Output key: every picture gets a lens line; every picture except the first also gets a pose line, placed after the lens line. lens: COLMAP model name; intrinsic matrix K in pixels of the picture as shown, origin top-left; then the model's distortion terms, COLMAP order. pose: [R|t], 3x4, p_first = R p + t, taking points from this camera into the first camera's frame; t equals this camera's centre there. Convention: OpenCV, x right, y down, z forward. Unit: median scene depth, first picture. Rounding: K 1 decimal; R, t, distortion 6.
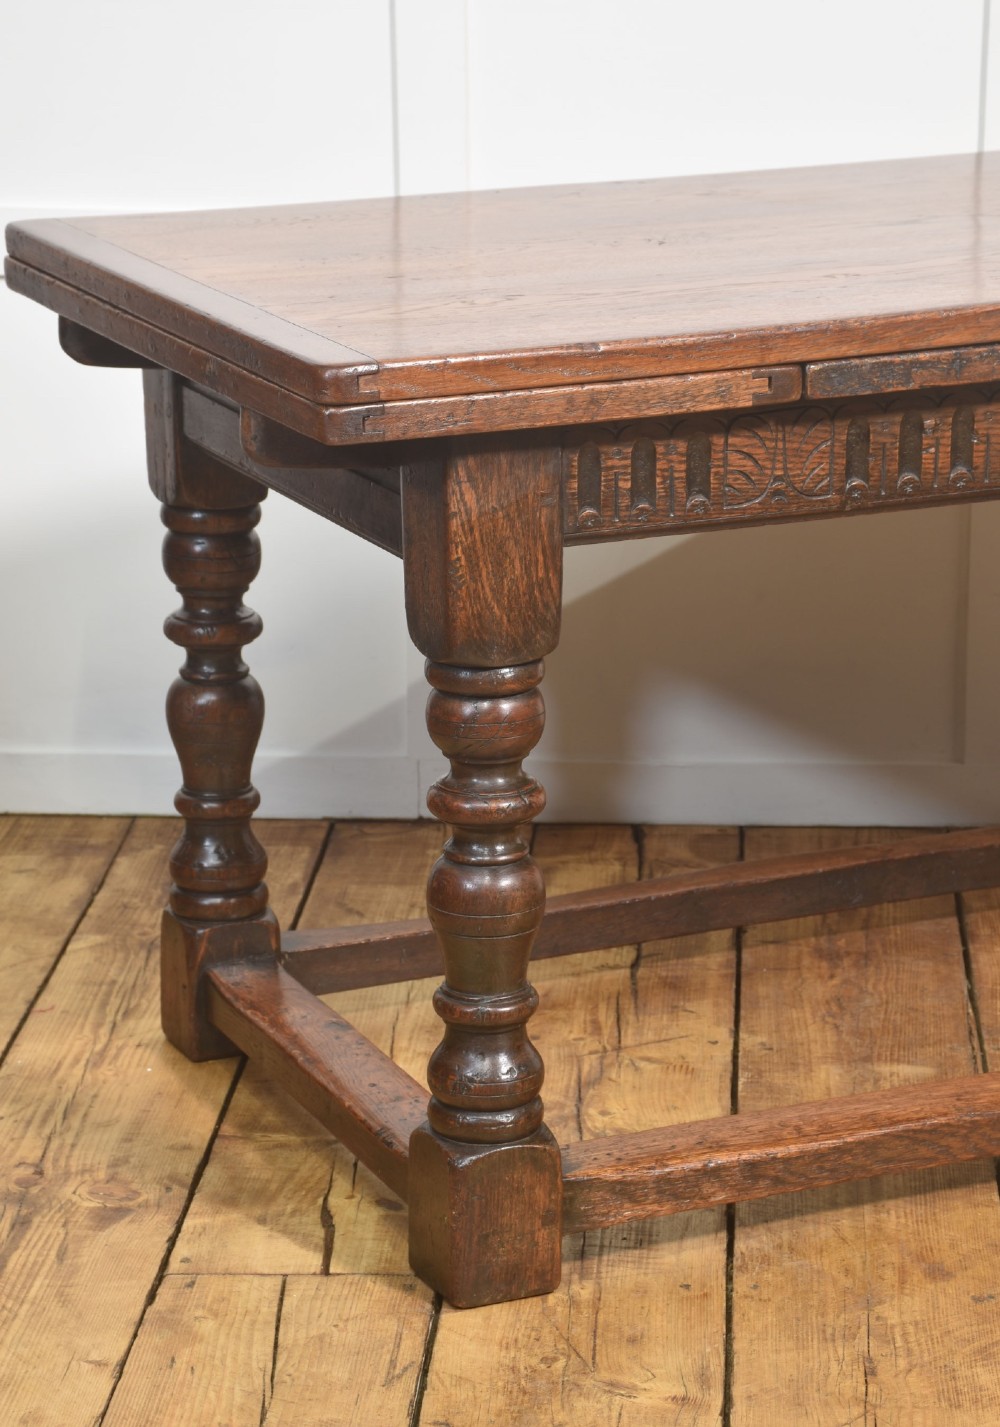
lens RADIAL K [[3775.4, 0, 540.9], [0, 3775.4, 740.4], [0, 0, 1]] dist [0.521563, 0.159655]
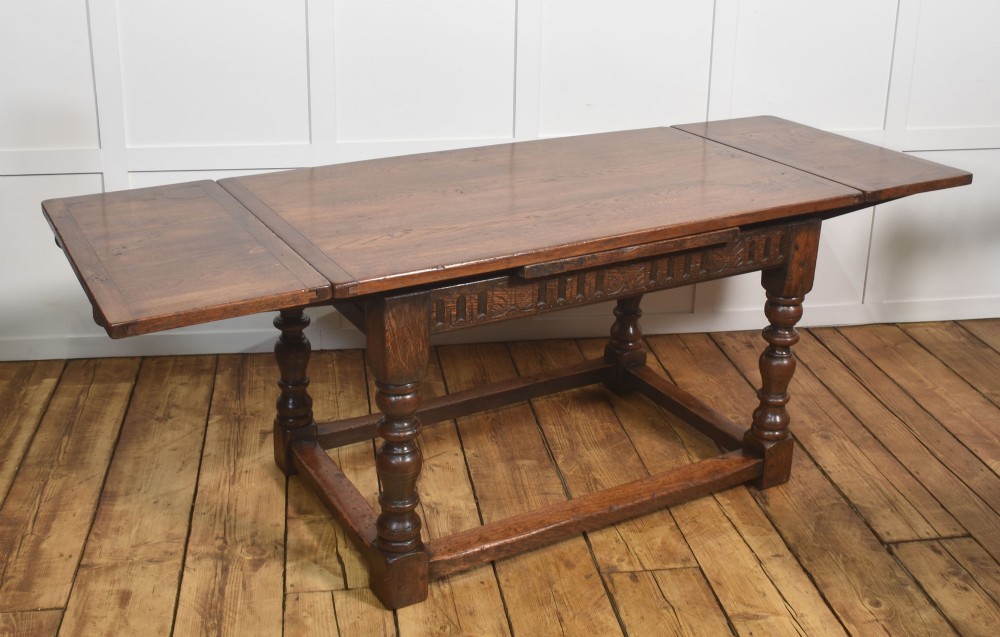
lens RADIAL K [[1145.6, 0, 522.2], [0, 1145.6, 236.2], [0, 0, 1]] dist [-0.098068, 0.012060]
pose [[0.993924, -0.005742, 0.109918, -0.015278], [0.000795, 0.998987, 0.044995, -0.141562], [-0.110065, -0.044635, 0.992922, 0.213070]]
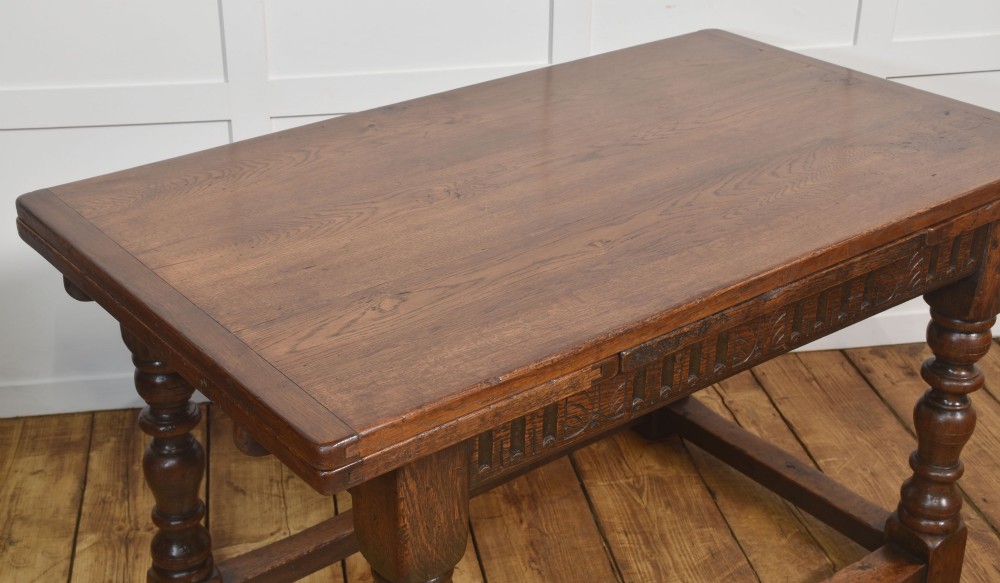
lens RADIAL K [[1397.3, 0, 476.9], [0, 1397.3, 251.1], [0, 0, 1]] dist [0.047195, 0.435818]
pose [[0.973862, -0.086587, 0.209988, -0.087366], [0.051471, 0.984567, 0.167269, -0.212479], [-0.221231, -0.152088, 0.963289, 0.458502]]
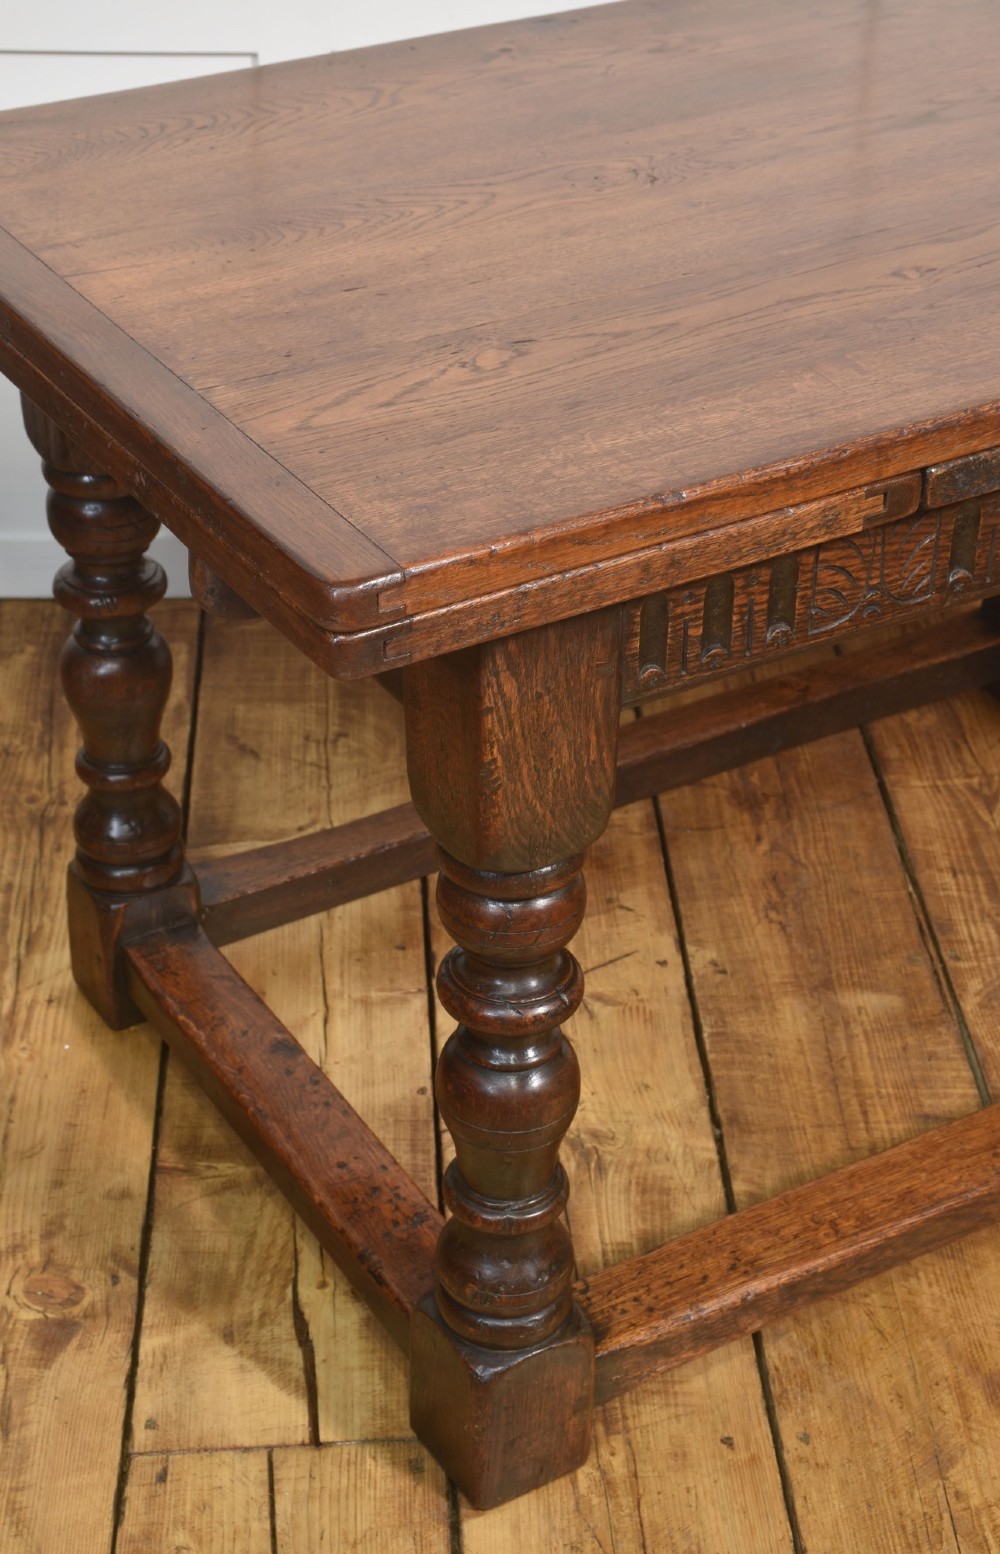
lens RADIAL K [[2611.7, 0, 501.8], [0, 2611.7, 719.3], [0, 0, 1]] dist [0.174336, 0.255416]
pose [[0.993598, -0.048293, 0.102129, -0.066762], [0.018823, 0.962160, 0.271836, -0.180618], [-0.111392, -0.268173, 0.956909, 0.449696]]
